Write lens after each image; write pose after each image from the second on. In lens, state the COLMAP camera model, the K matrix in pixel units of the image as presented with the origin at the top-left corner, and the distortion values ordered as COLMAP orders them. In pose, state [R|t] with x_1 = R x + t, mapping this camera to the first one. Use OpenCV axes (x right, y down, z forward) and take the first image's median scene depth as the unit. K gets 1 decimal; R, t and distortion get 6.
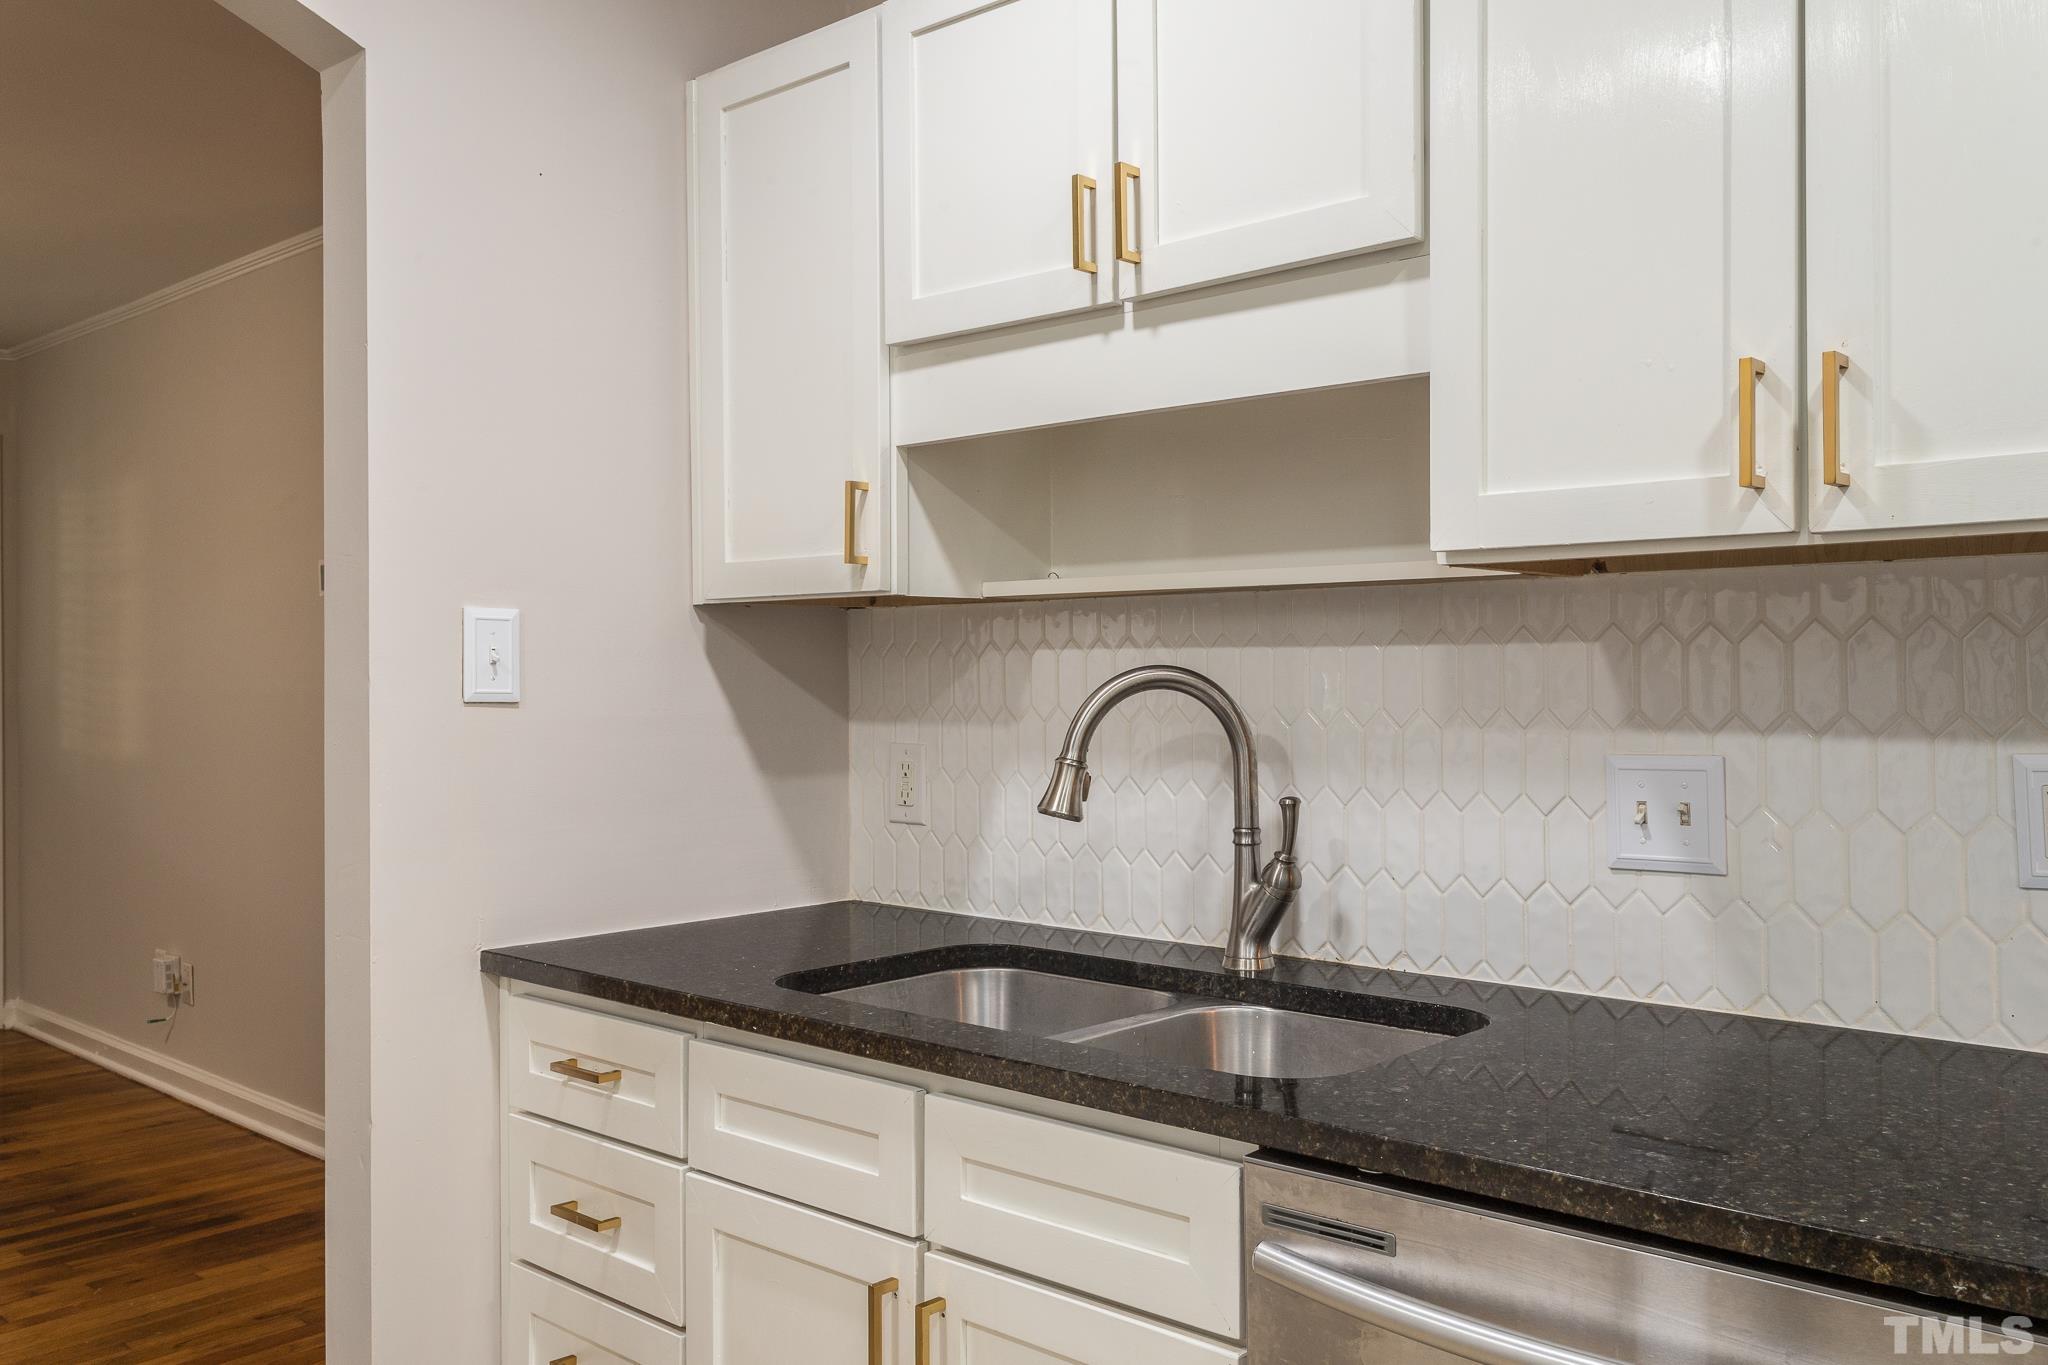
lens RADIAL K [[1646.7, 0, 1024.0], [0, 1646.7, 682.5], [0, 0, 1]] dist [0.008848, 0.000119]
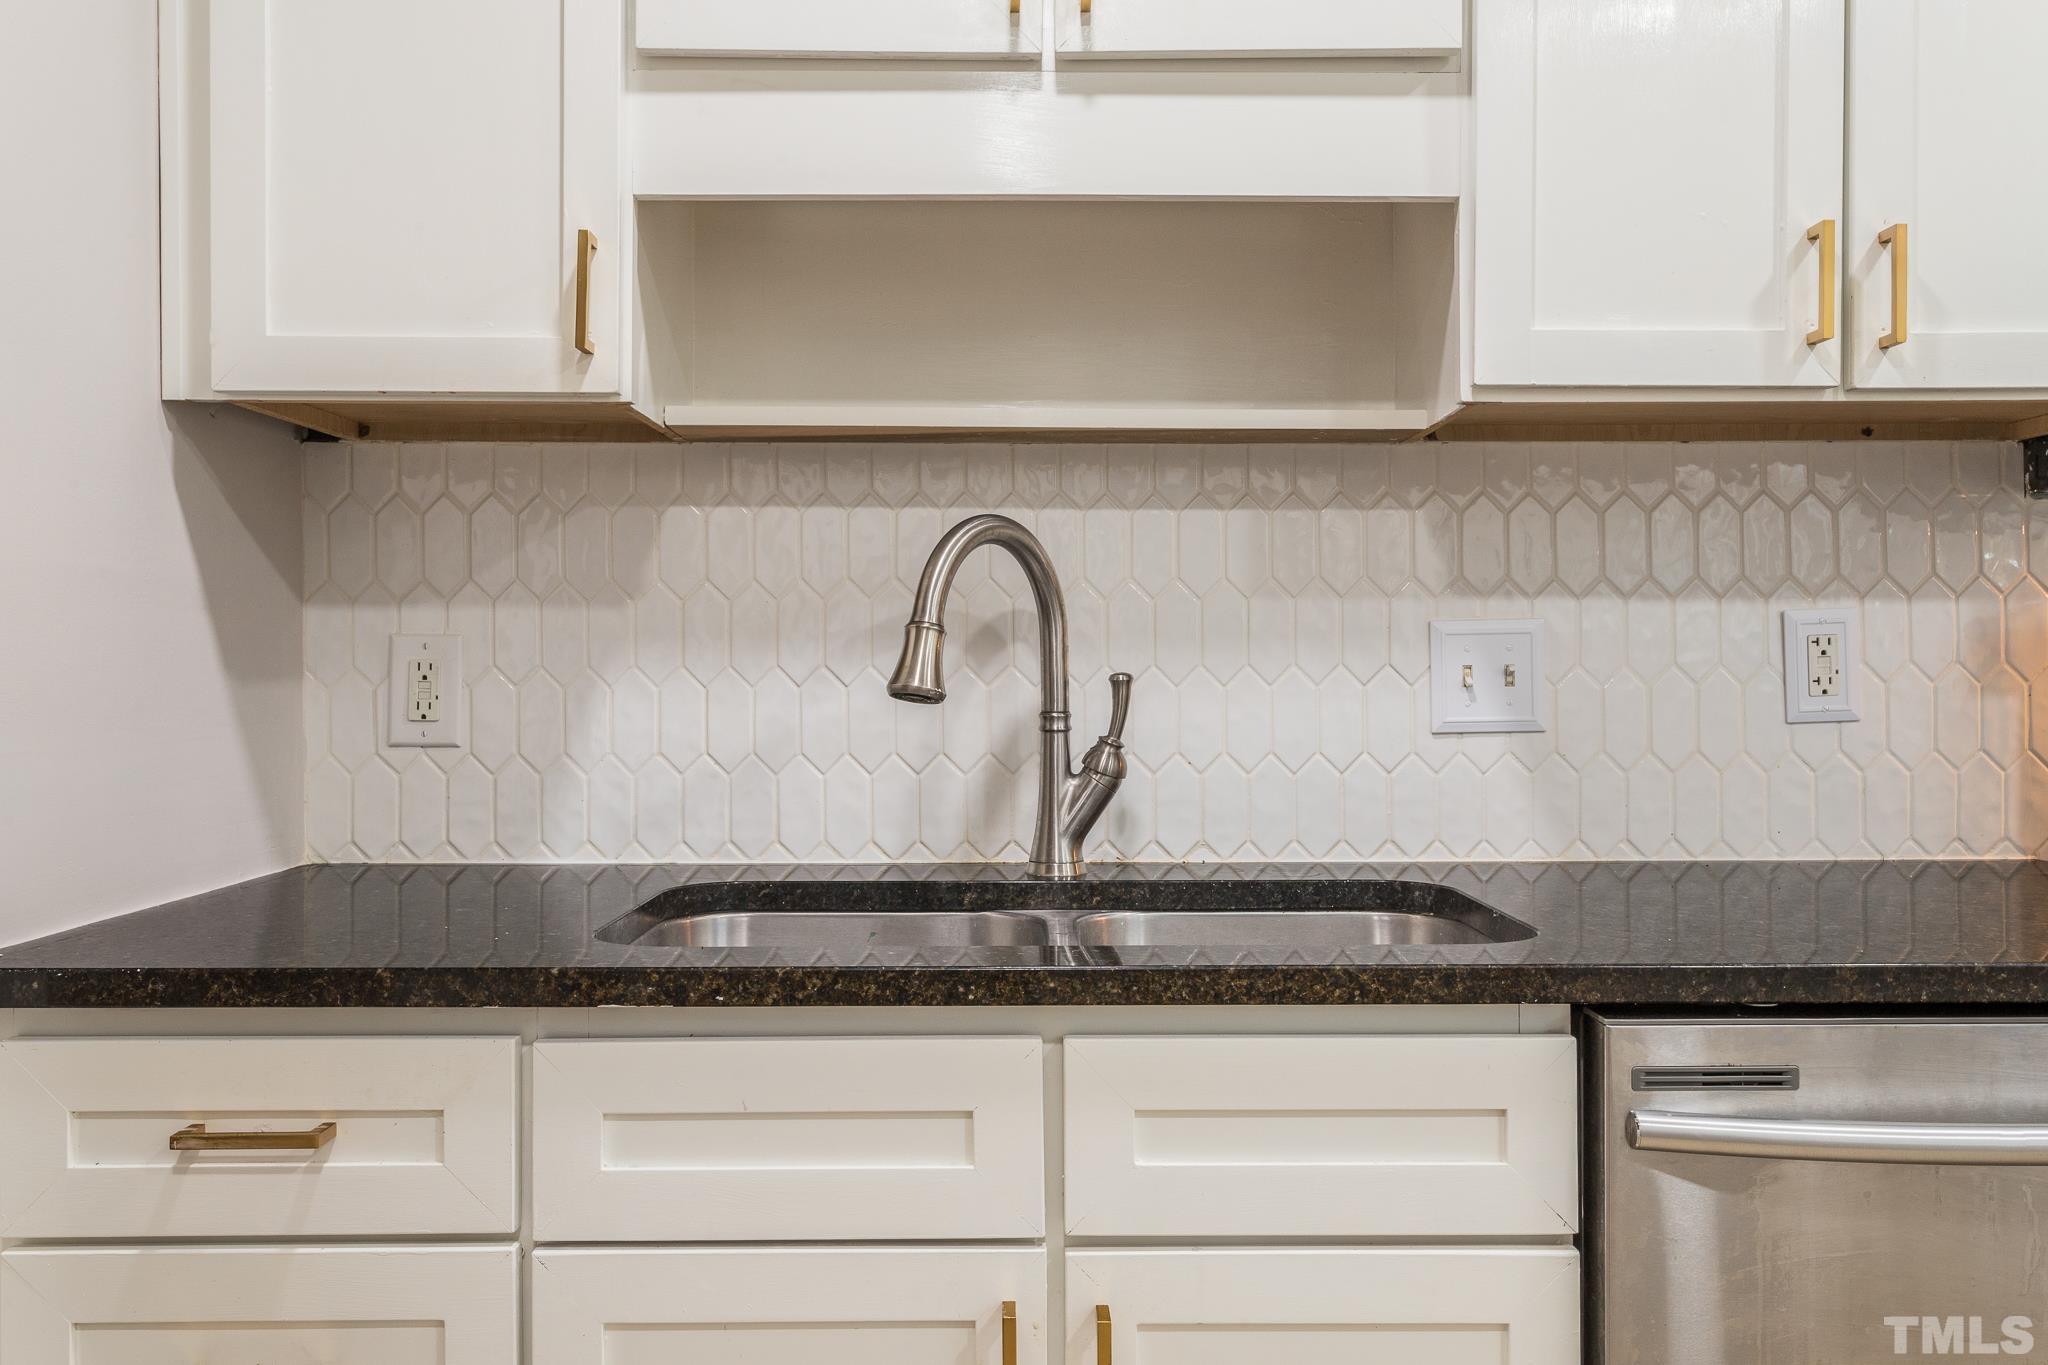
lens RADIAL K [[1670.8, 0, 1019.3], [0, 1670.8, 668.2], [0, 0, 1]] dist [0.004225, -0.000363]
pose [[0.737751, 0.004774, 0.675056, -0.484358], [-0.001280, 0.999983, -0.005673, 0.072864], [-0.675072, 0.003321, 0.737744, 0.382406]]
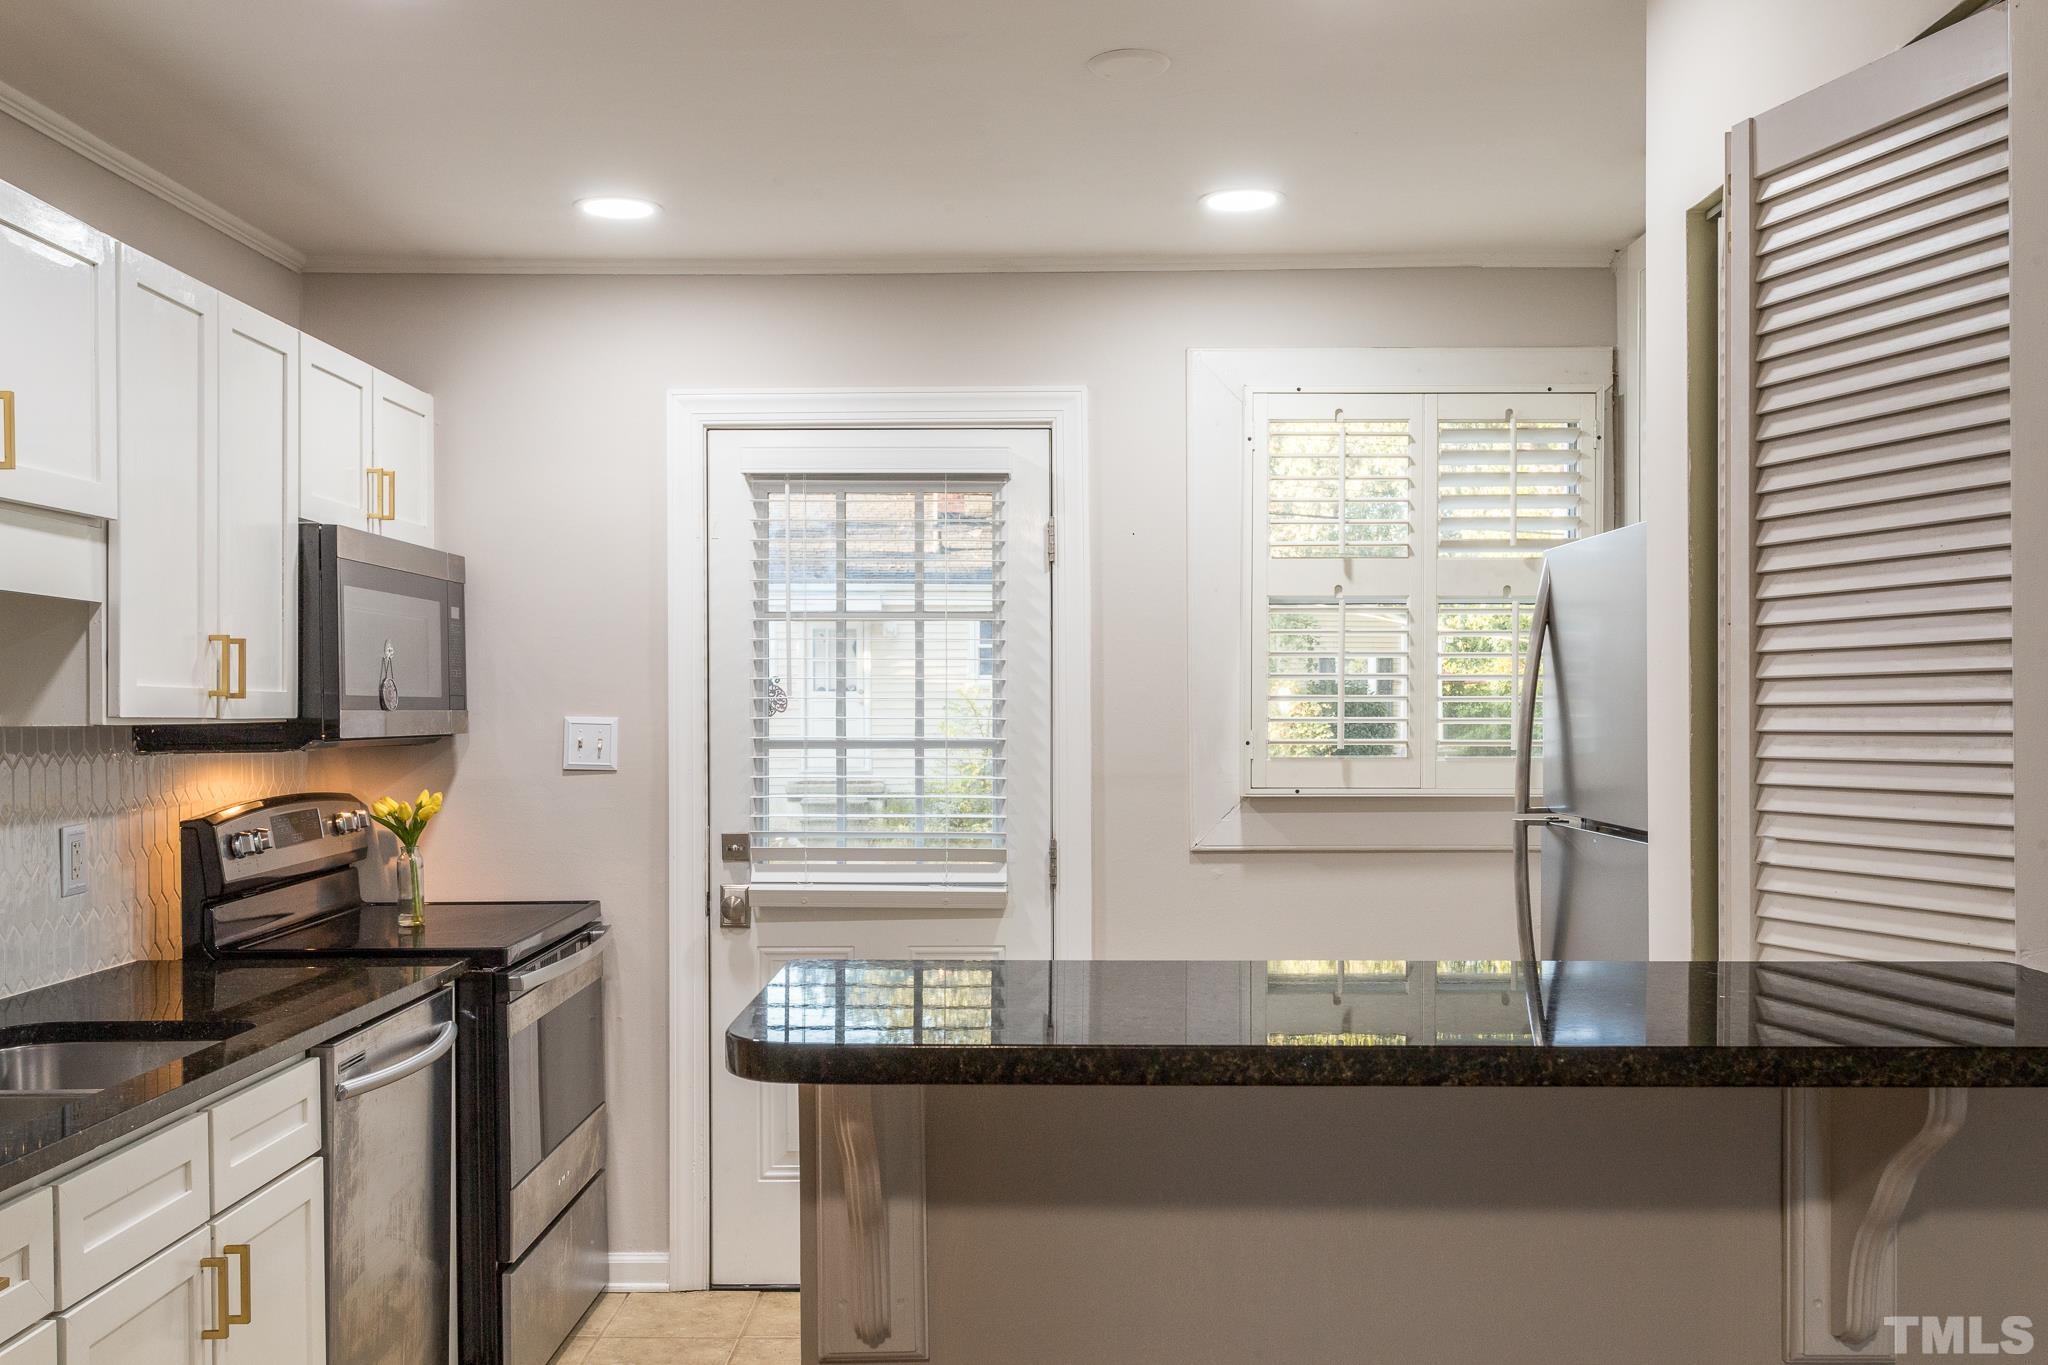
lens RADIAL K [[1840.5, 0, 1024.7], [0, 1840.5, 707.9], [0, 0, 1]] dist [0.013392, 0.008569]
pose [[-0.666829, 0.011213, 0.745127, -1.376255], [0.013001, 0.999910, -0.003413, -0.057800], [-0.745097, 0.007412, -0.666914, 1.257817]]
